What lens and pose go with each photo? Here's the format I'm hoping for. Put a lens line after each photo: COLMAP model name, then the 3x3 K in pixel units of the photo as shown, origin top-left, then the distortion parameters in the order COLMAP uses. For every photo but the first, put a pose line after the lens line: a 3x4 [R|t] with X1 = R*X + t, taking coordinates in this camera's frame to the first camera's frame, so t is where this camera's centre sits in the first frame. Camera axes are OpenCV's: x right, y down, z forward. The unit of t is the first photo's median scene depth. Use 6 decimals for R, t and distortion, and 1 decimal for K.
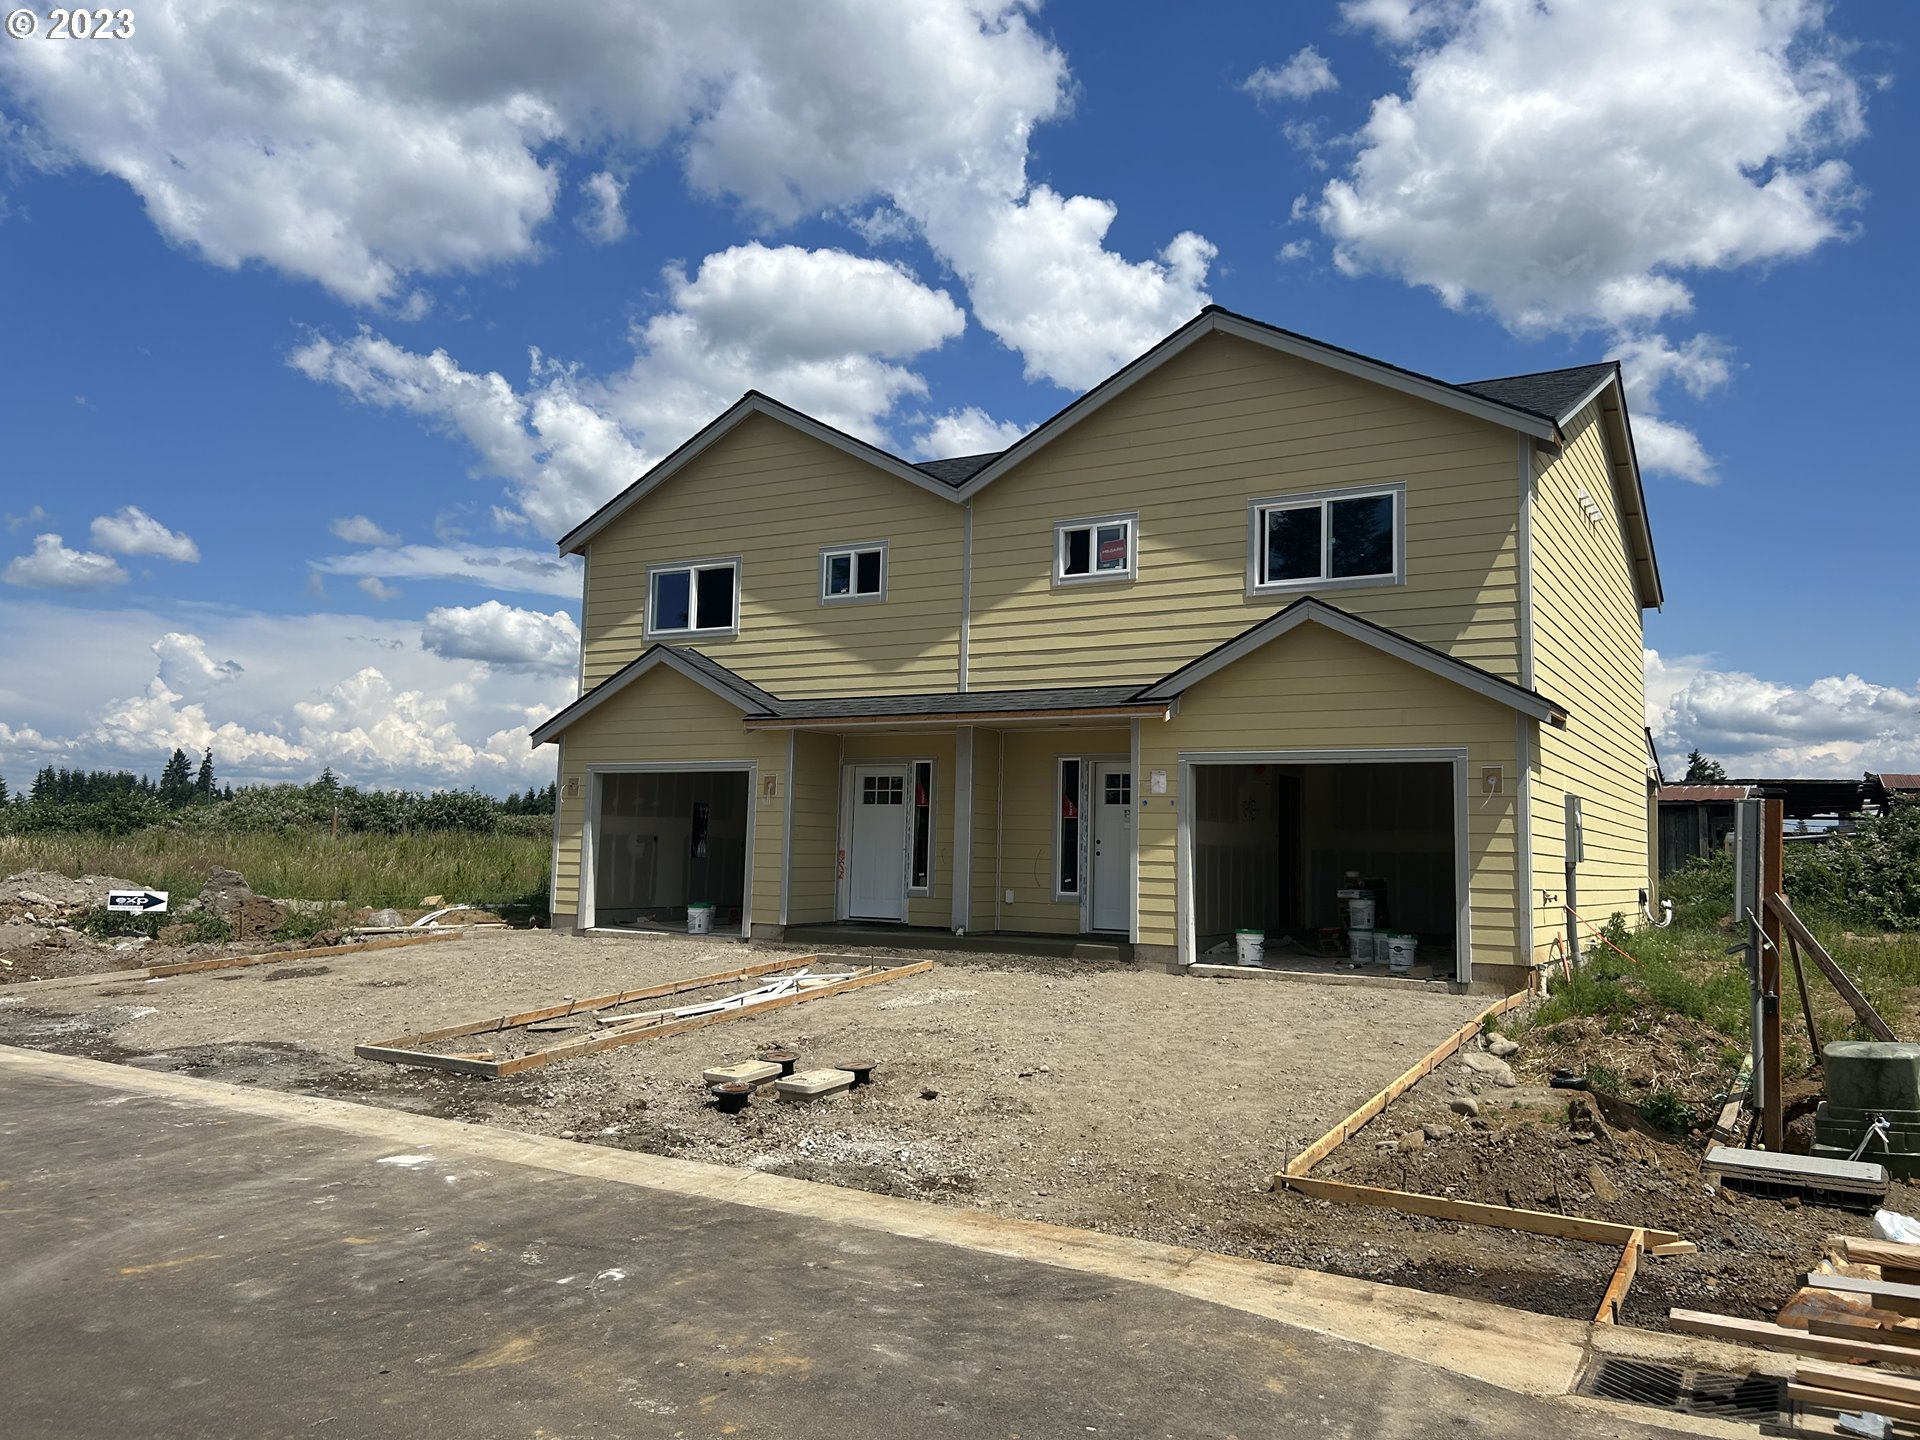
lens RADIAL K [[1445.1, 0, 960.6], [0, 1445.1, 706.5], [0, 0, 1]] dist [0.025501, -0.013772]
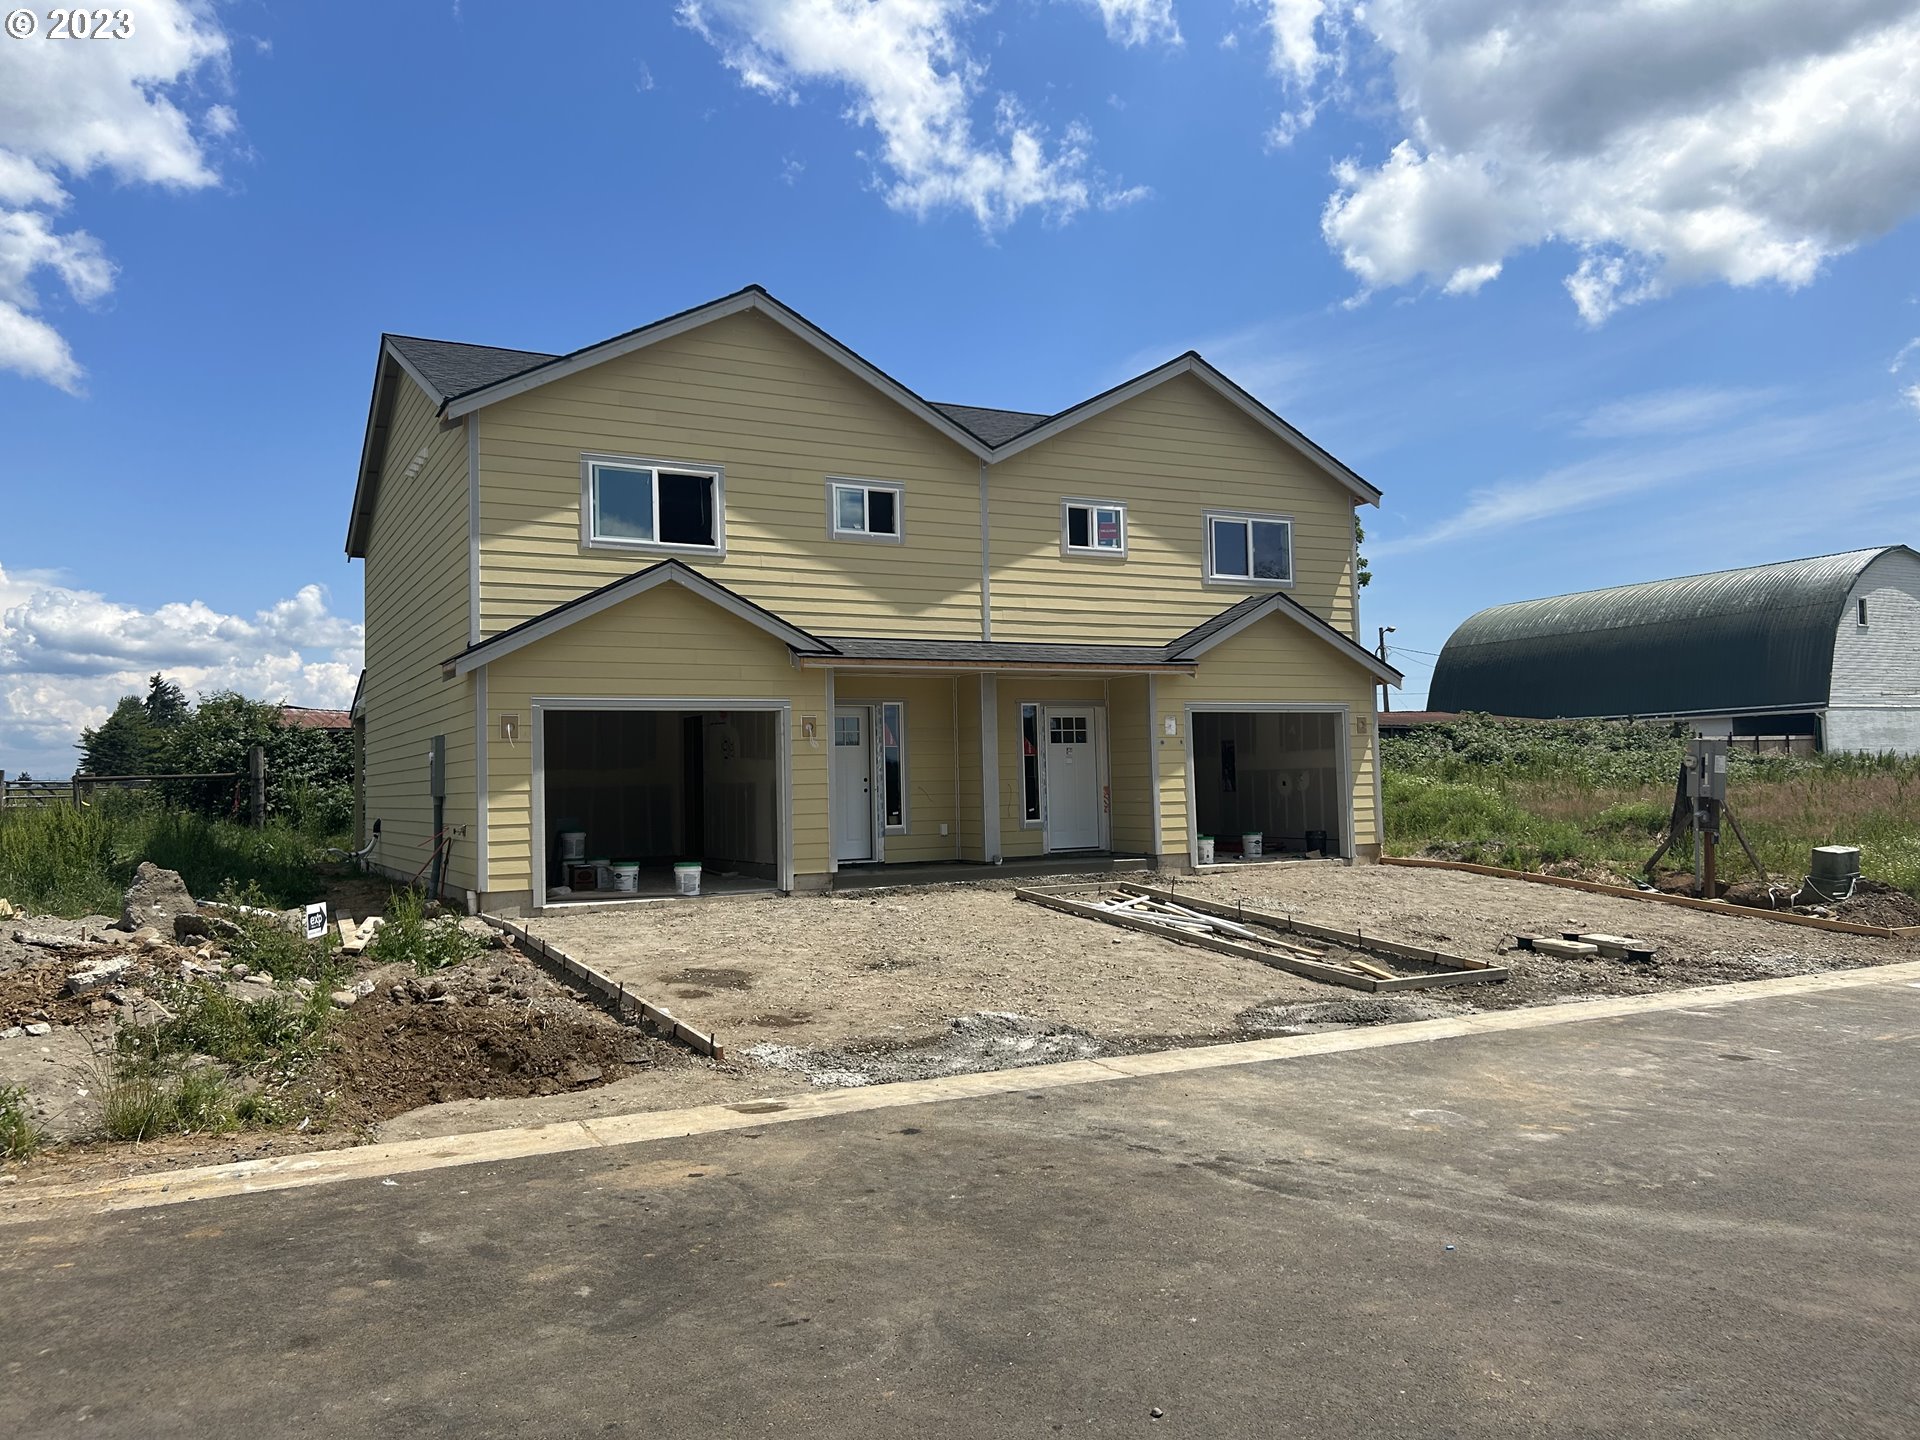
lens RADIAL K [[1445.1, 0, 960.6], [0, 1445.1, 706.5], [0, 0, 1]] dist [0.025501, -0.013772]
pose [[0.511430, 0.009560, 0.859272, -0.886443], [-0.055081, 0.998247, 0.021678, 0.015778], [-0.857558, -0.058417, 0.511060, 0.439525]]
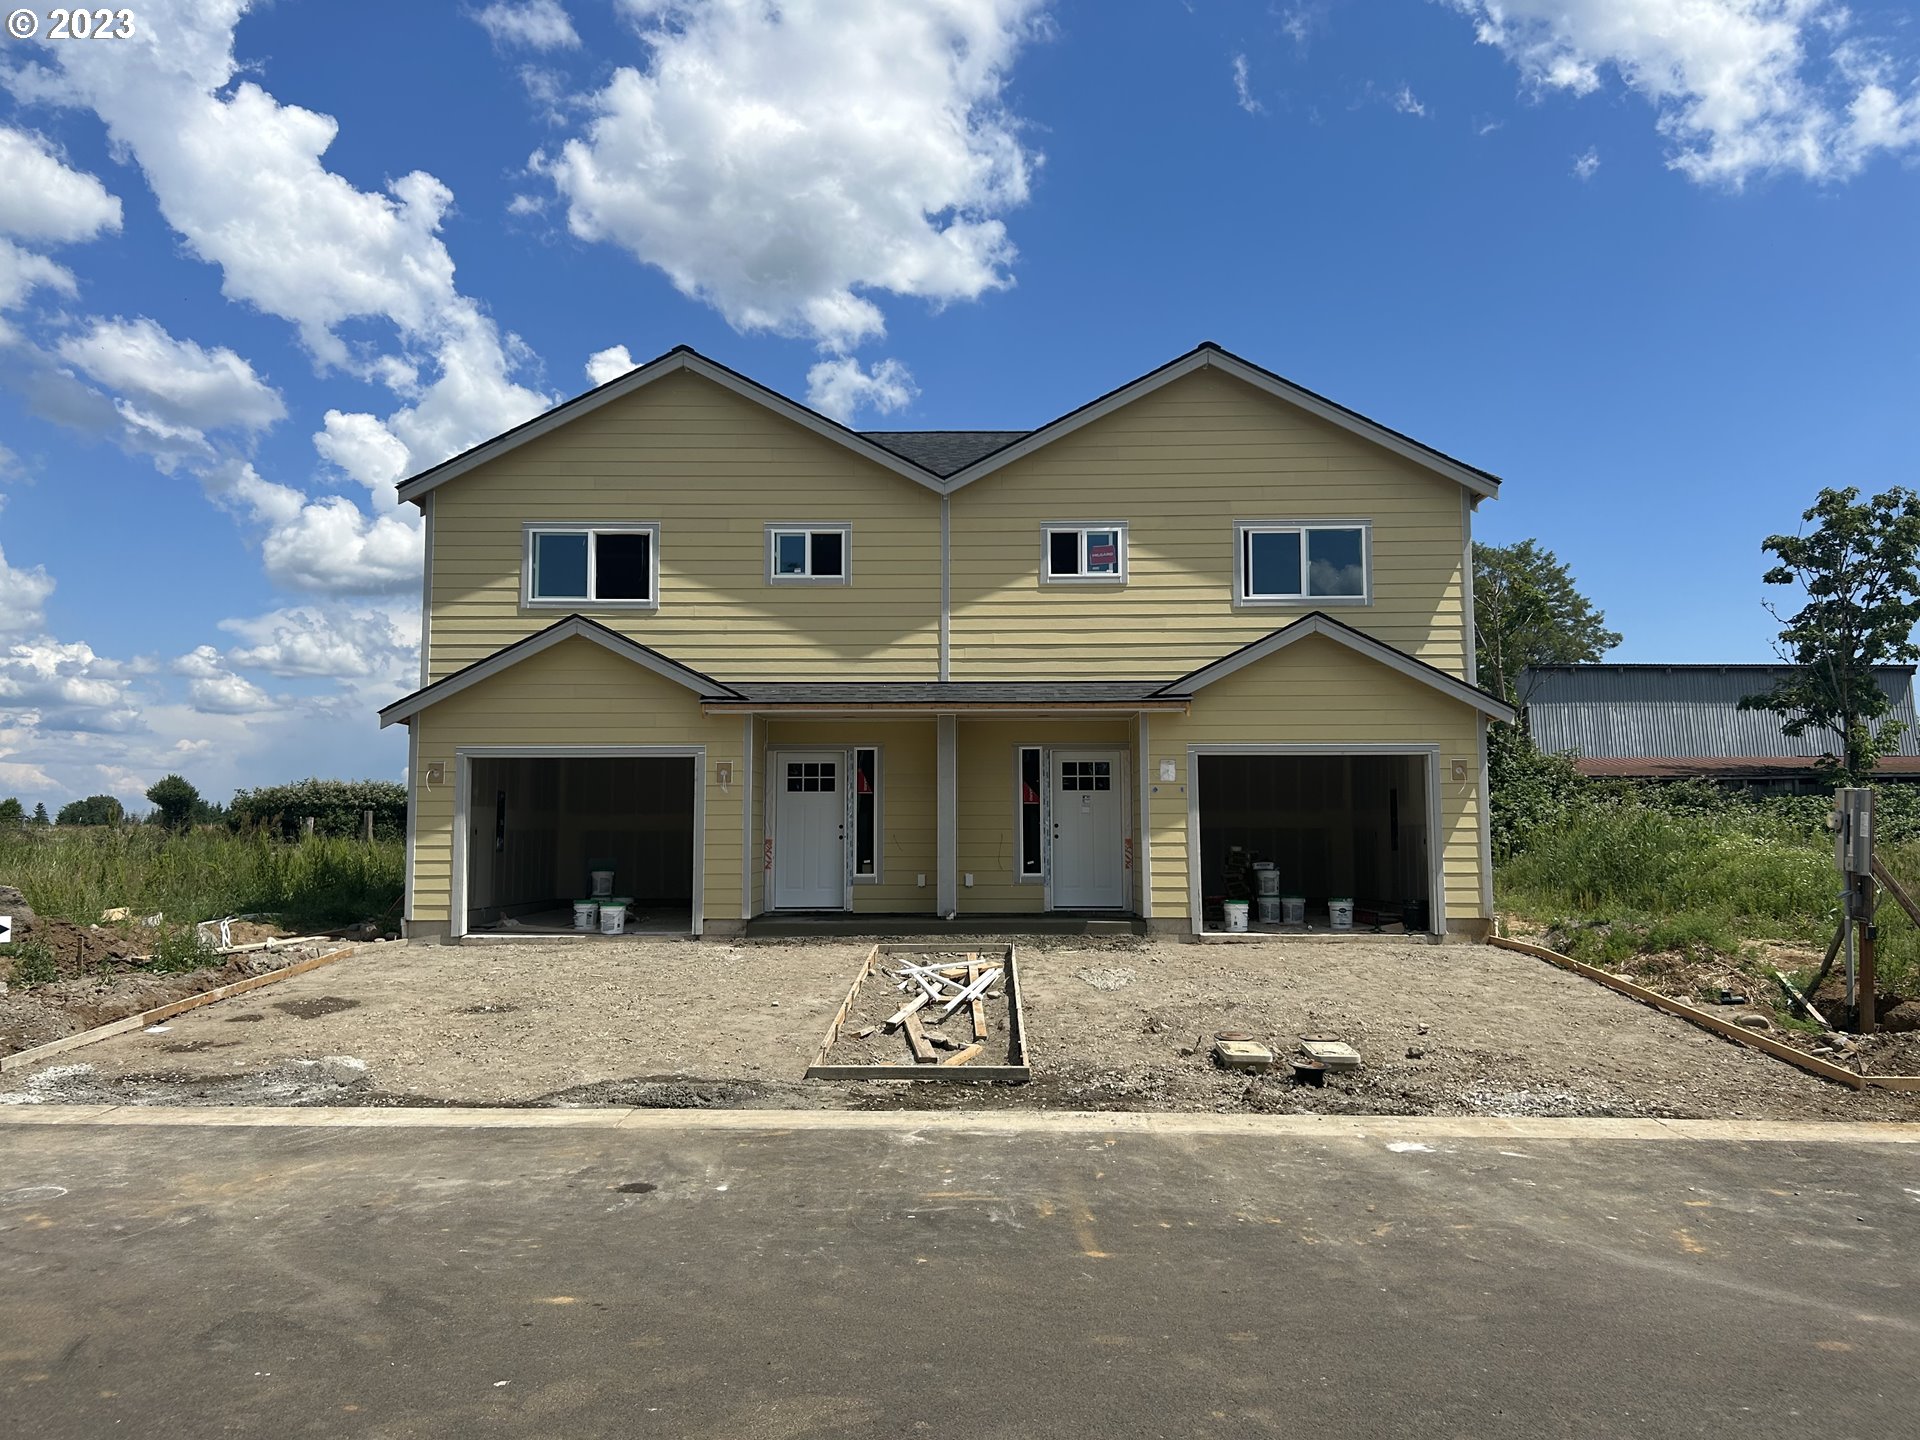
lens RADIAL K [[1464.3, 0, 960.0], [0, 1464.3, 720.0], [0, 0, 1]] dist [0.056144, -0.089063]
pose [[0.864890, 0.016722, 0.501683, -0.480037], [-0.029871, 0.999388, 0.018185, -0.001714], [-0.501072, -0.030714, 0.864860, 0.096538]]
